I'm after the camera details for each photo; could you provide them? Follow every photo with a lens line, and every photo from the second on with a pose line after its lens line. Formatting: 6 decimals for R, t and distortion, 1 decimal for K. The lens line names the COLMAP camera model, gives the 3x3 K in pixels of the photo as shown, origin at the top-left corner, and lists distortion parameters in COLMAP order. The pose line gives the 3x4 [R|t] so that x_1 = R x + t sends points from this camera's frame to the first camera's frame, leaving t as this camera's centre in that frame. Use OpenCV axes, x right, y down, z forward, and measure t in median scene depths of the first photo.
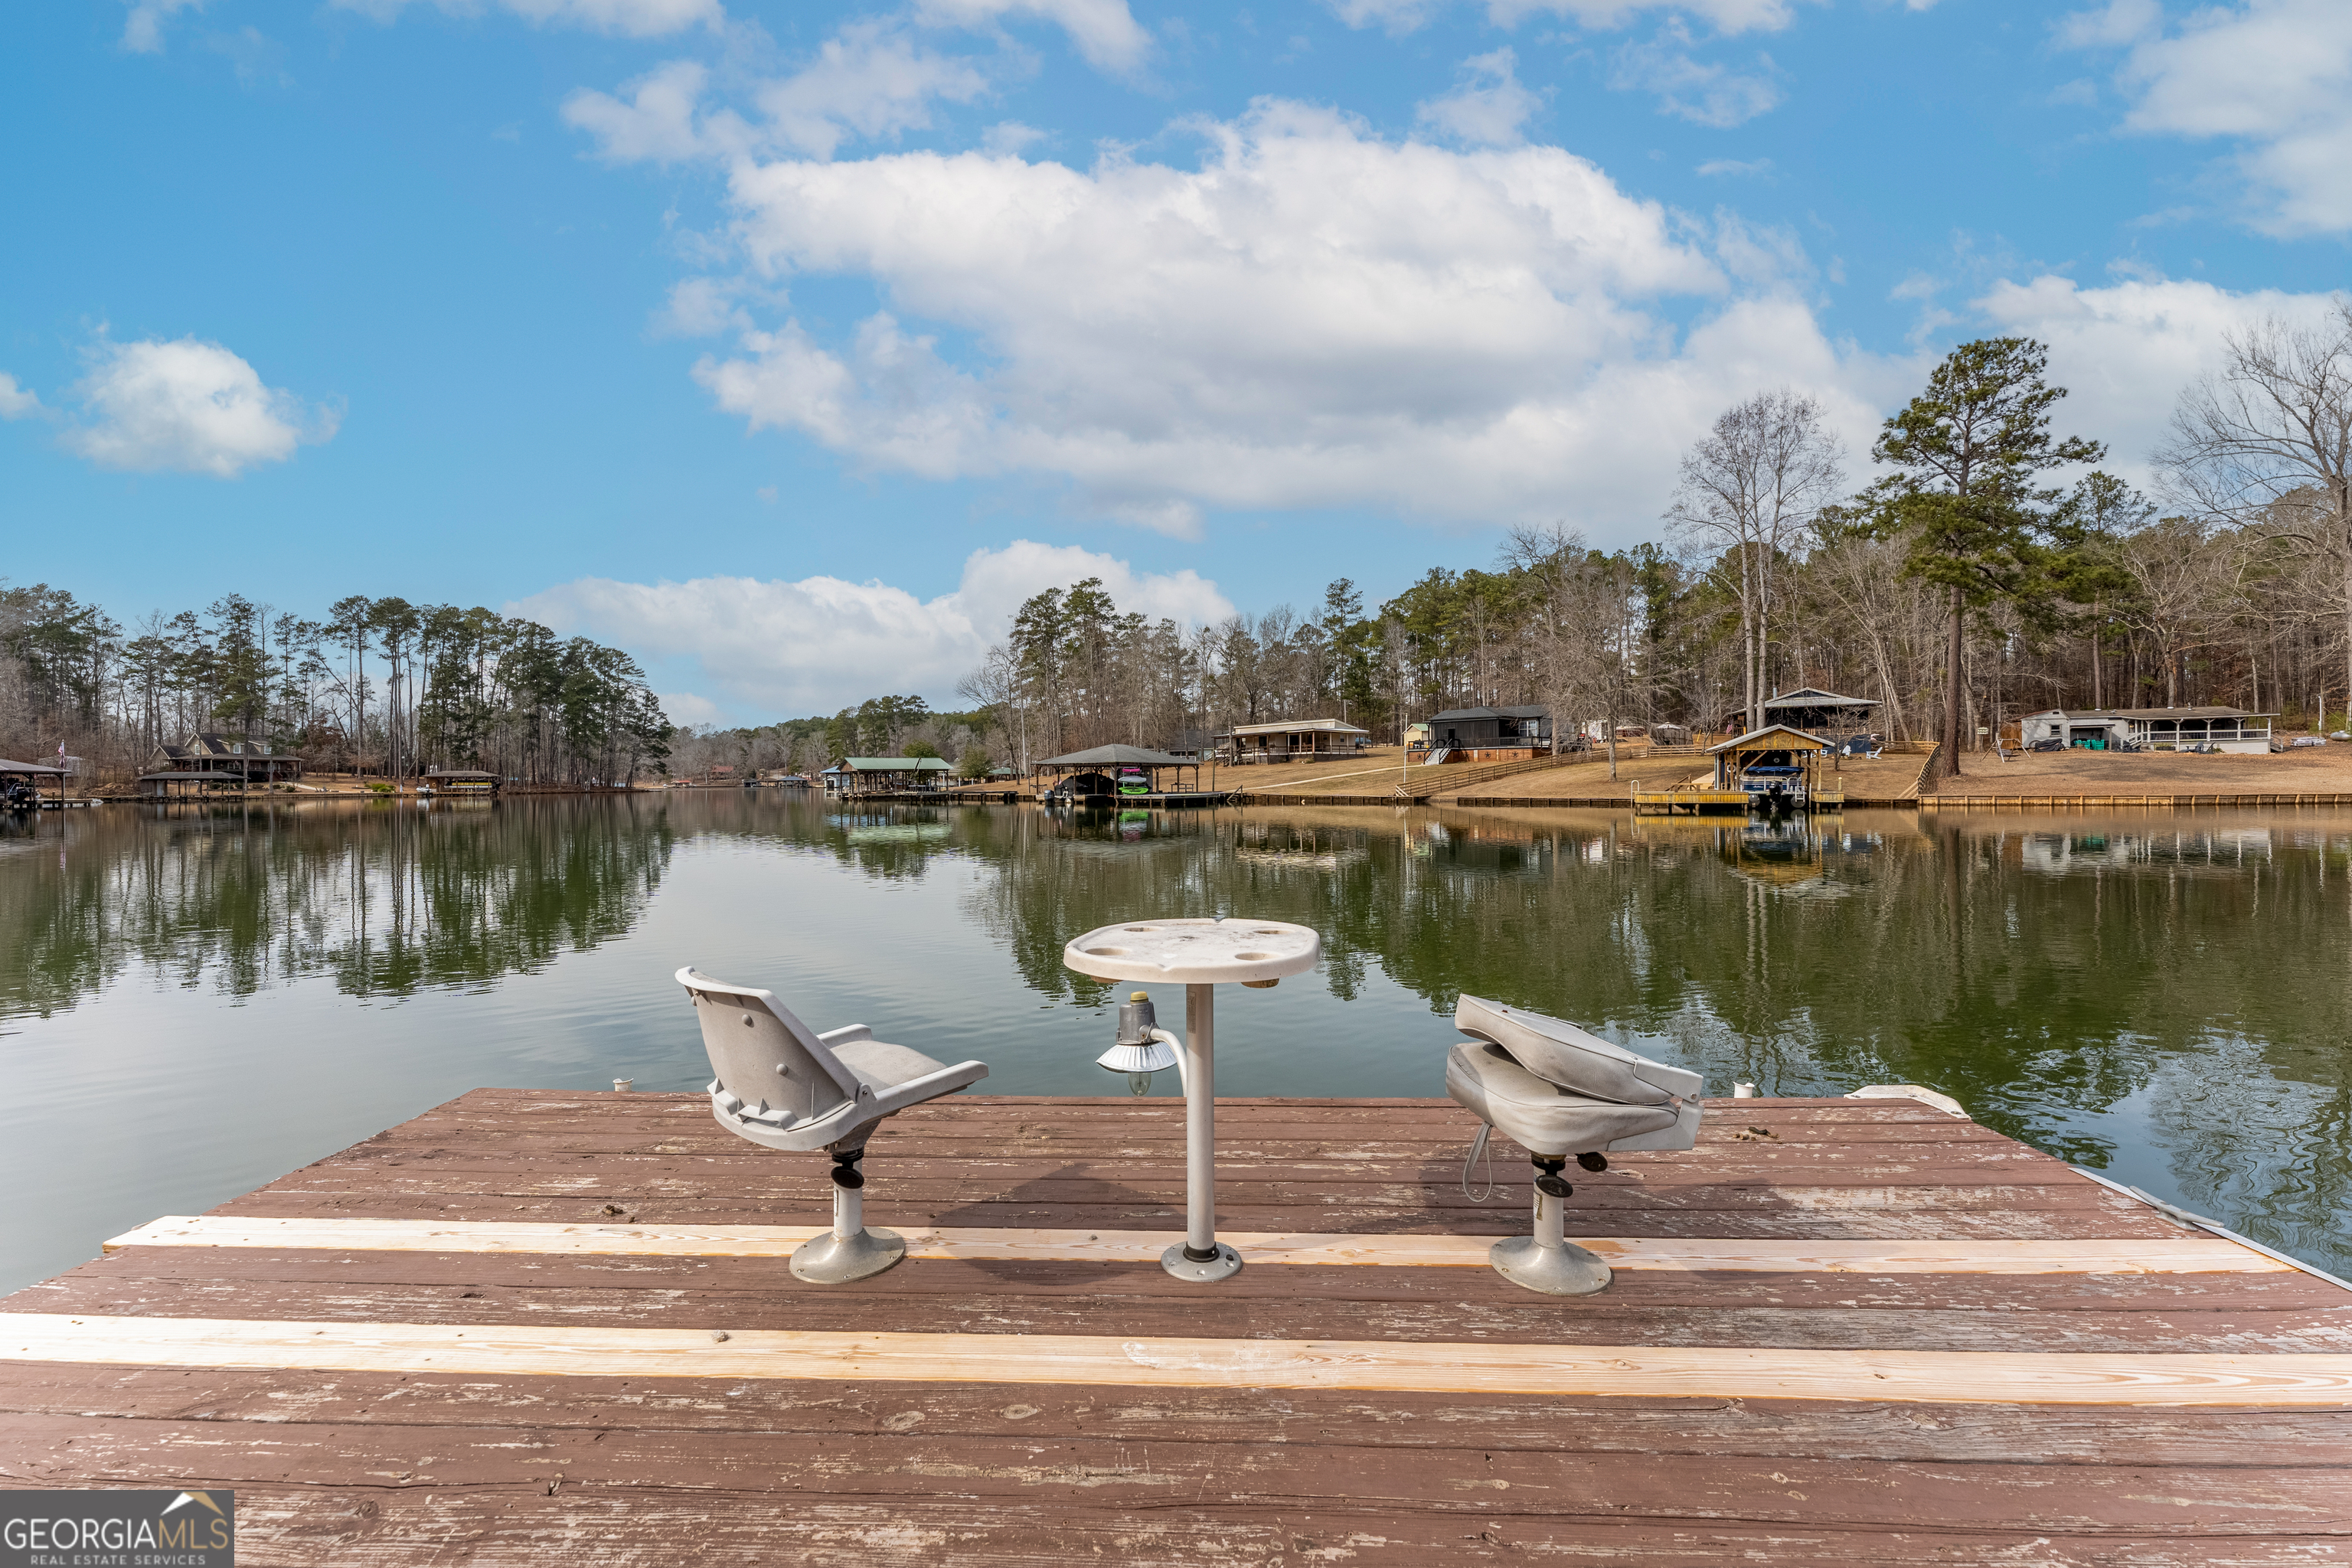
lens RADIAL K [[943.1, 0, 1153.9], [0, 943.1, 783.2], [0, 0, 1]] dist [0.004014, -0.000638]
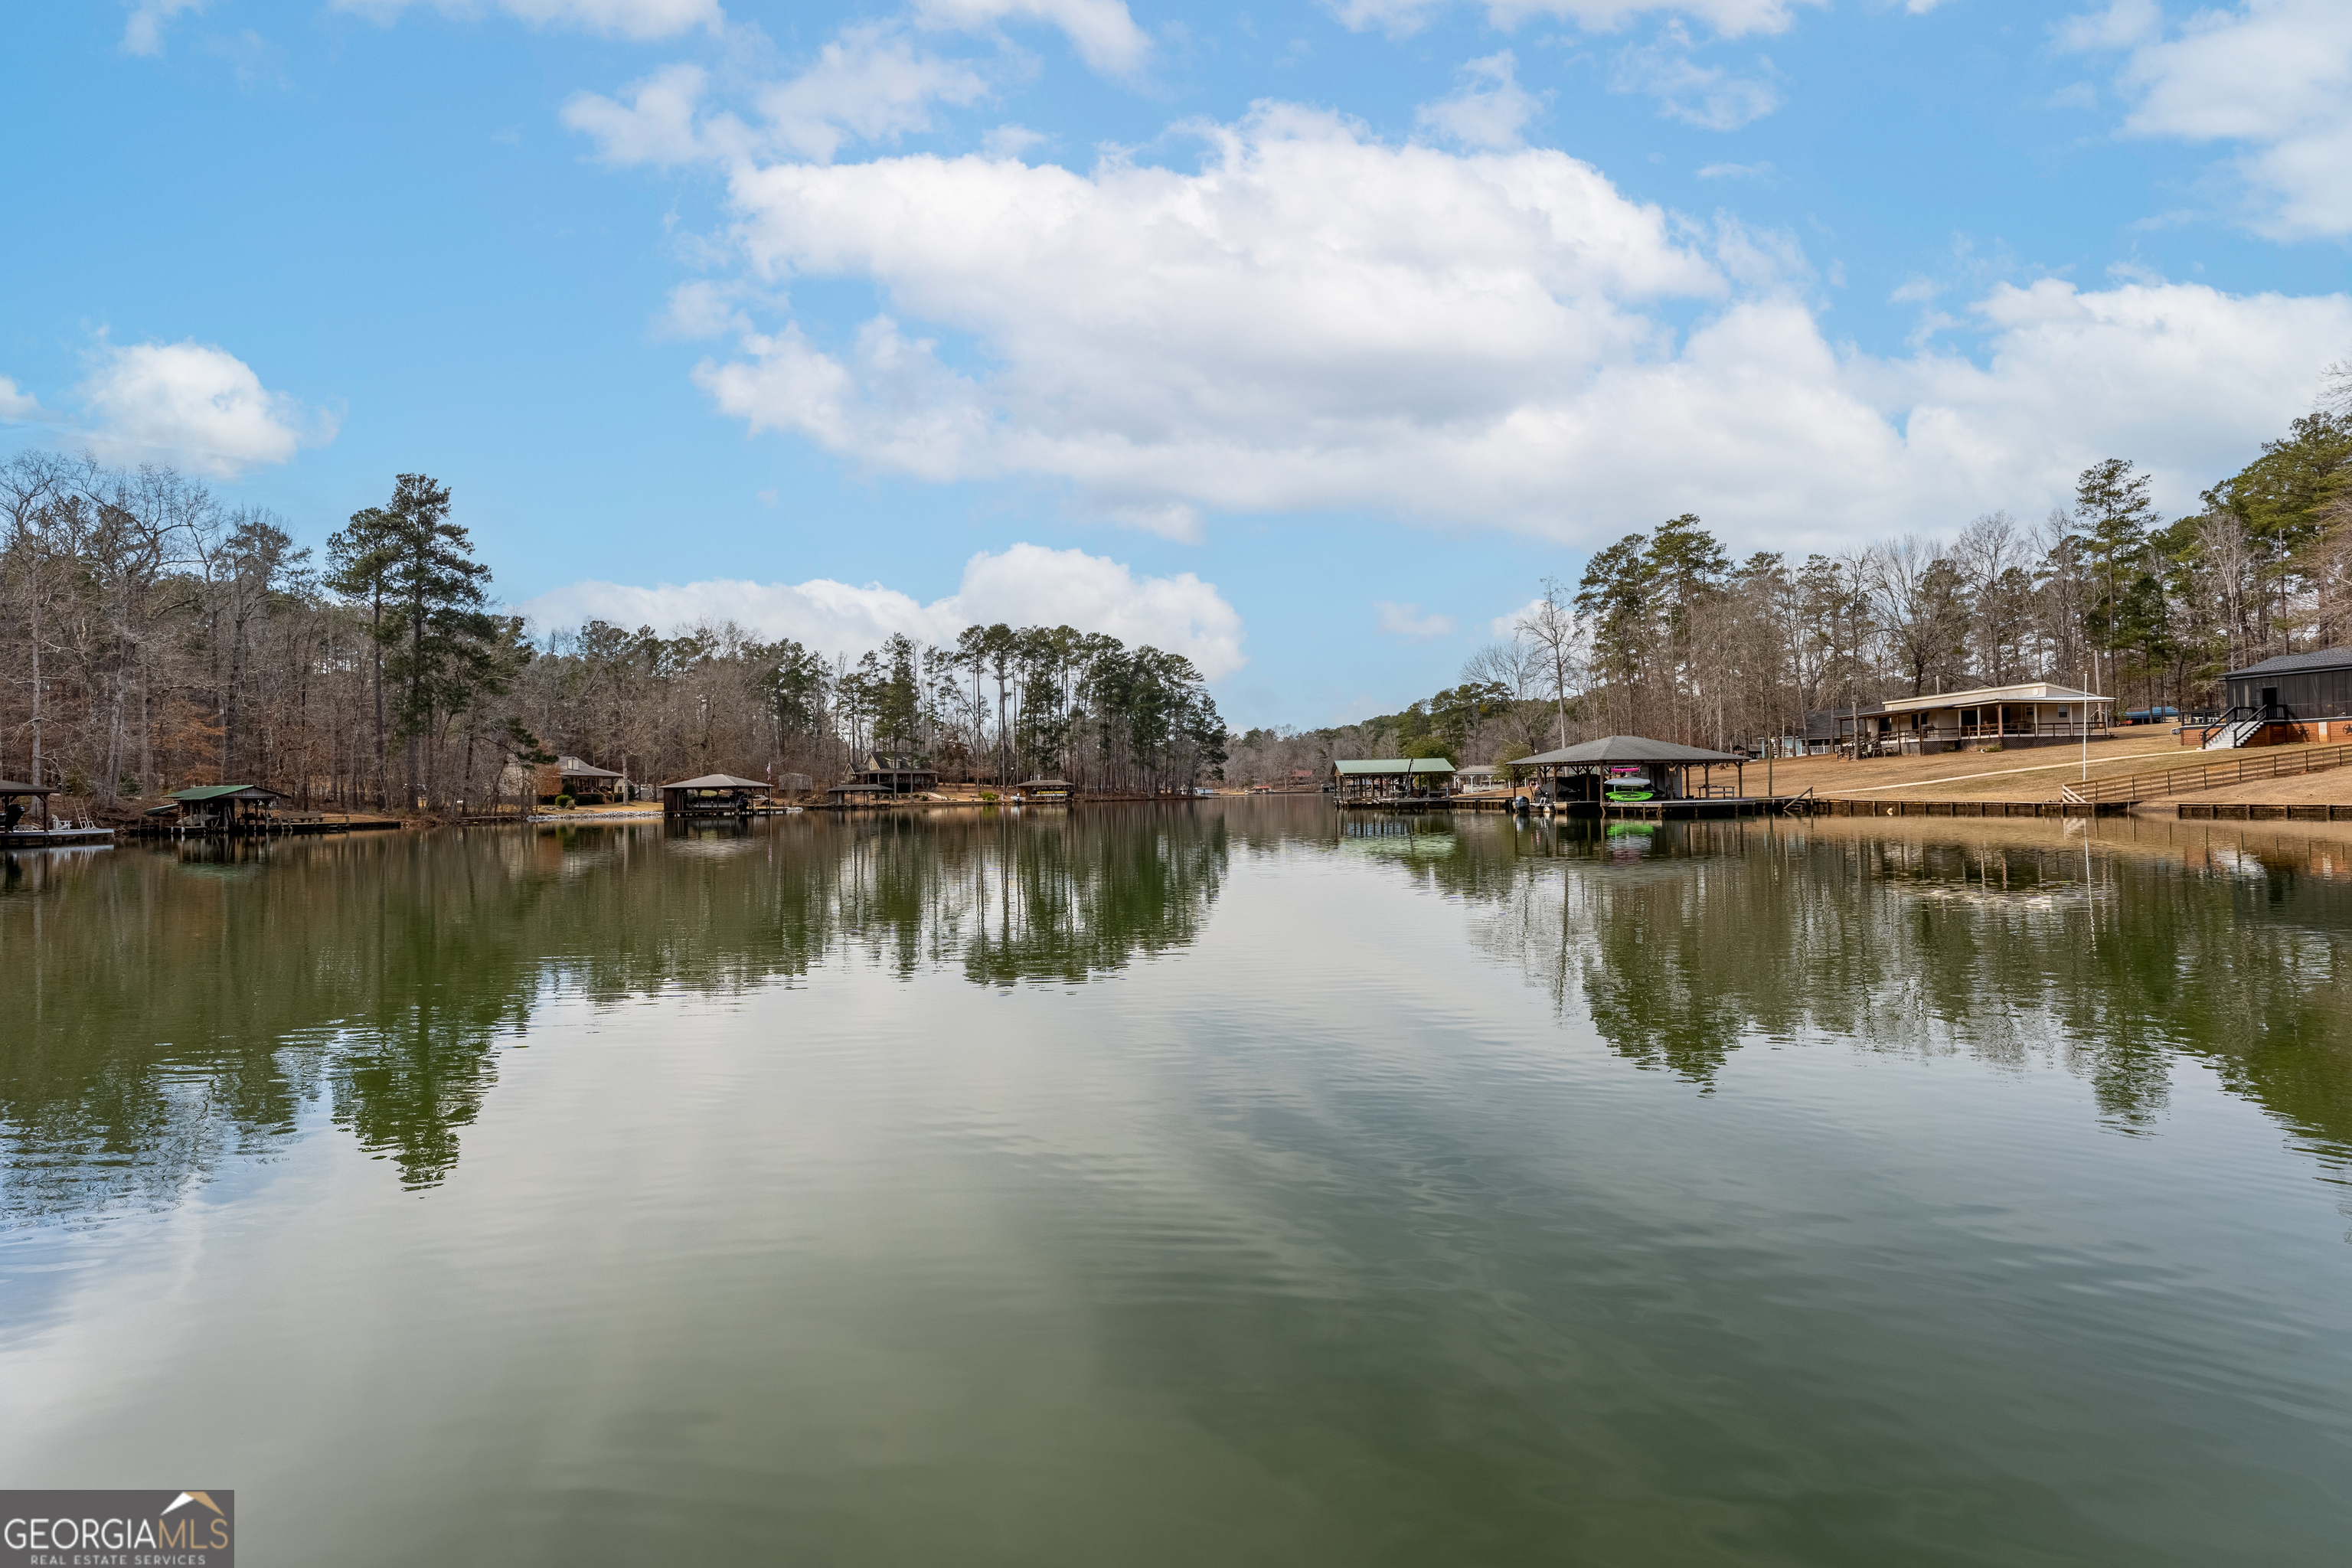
lens RADIAL K [[1110.7, 0, 1158.1], [0, 1110.7, 782.9], [0, 0, 1]] dist [0.000302, -0.001407]
pose [[0.837689, -0.012885, -0.545995, 0.088444], [0.011280, 0.999917, -0.006290, -0.000881], [0.546031, -0.000889, 0.837765, 0.022911]]
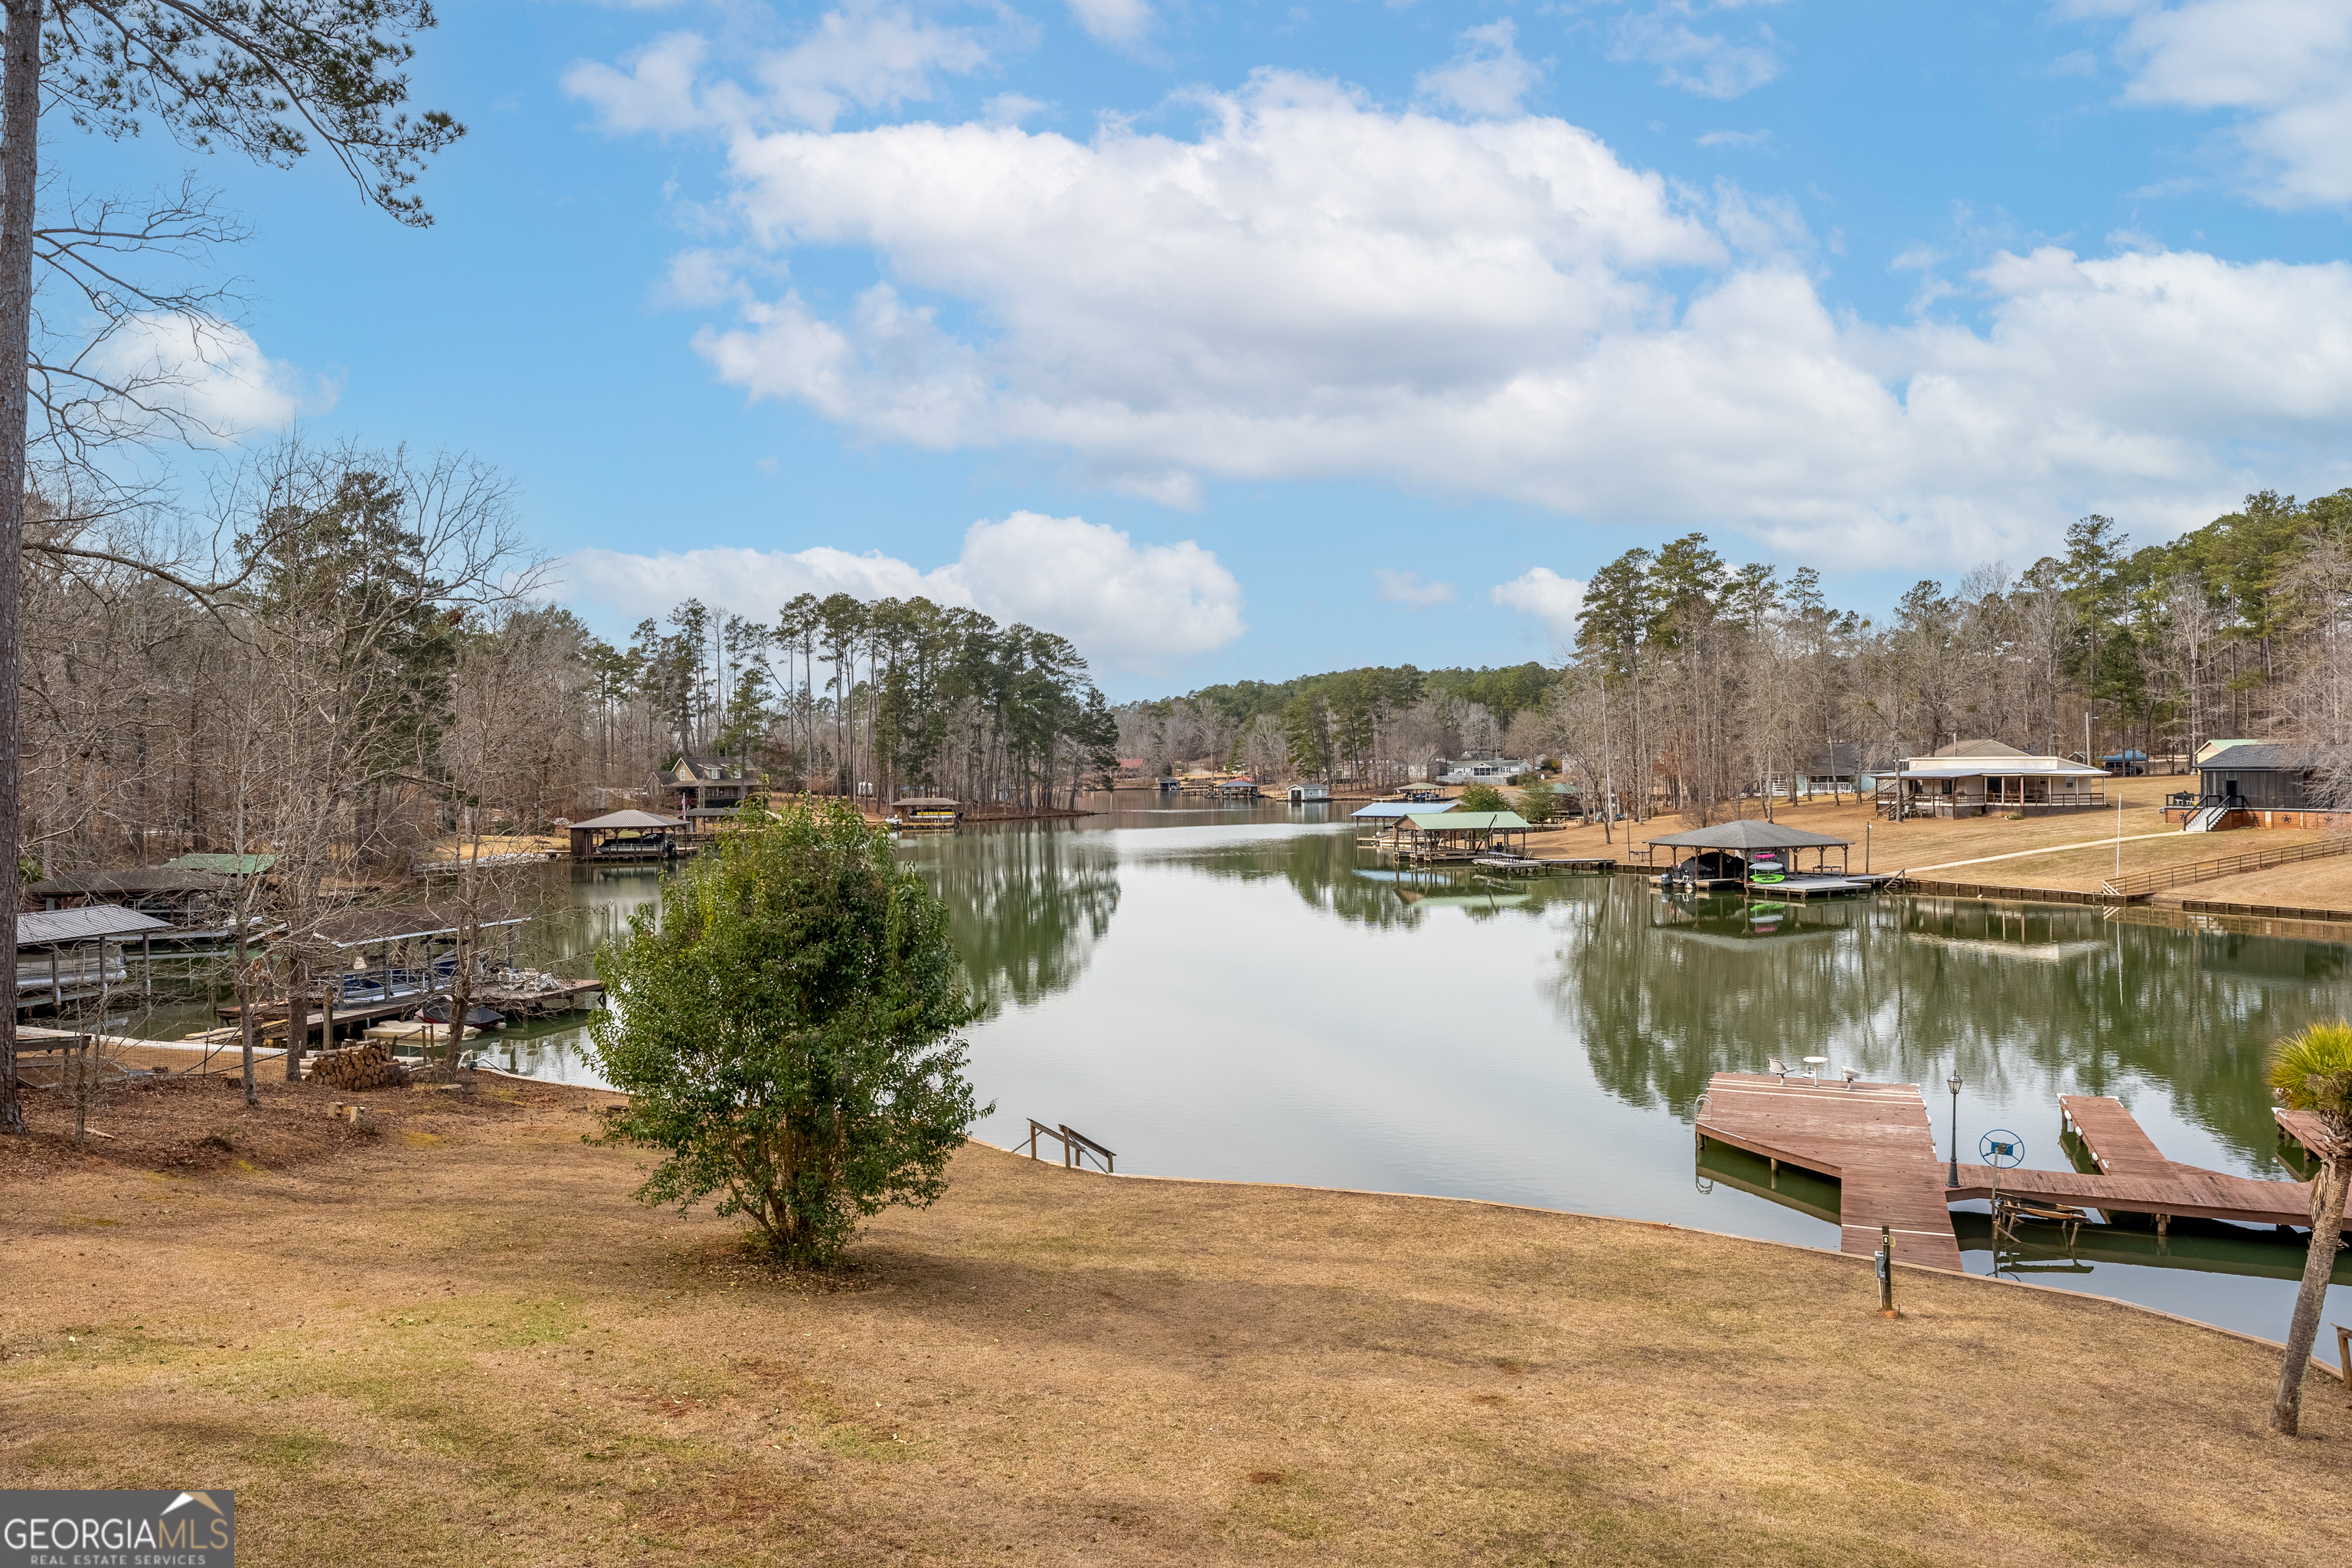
lens RADIAL K [[1554.6, 0, 1148.6], [0, 1554.6, 779.6], [0, 0, 1]] dist [0.005721, -0.003542]
pose [[0.926721, -0.001416, -0.375748, -0.006336], [0.005896, 0.999925, 0.010775, -0.062129], [0.375705, -0.012200, 0.926659, -0.348791]]
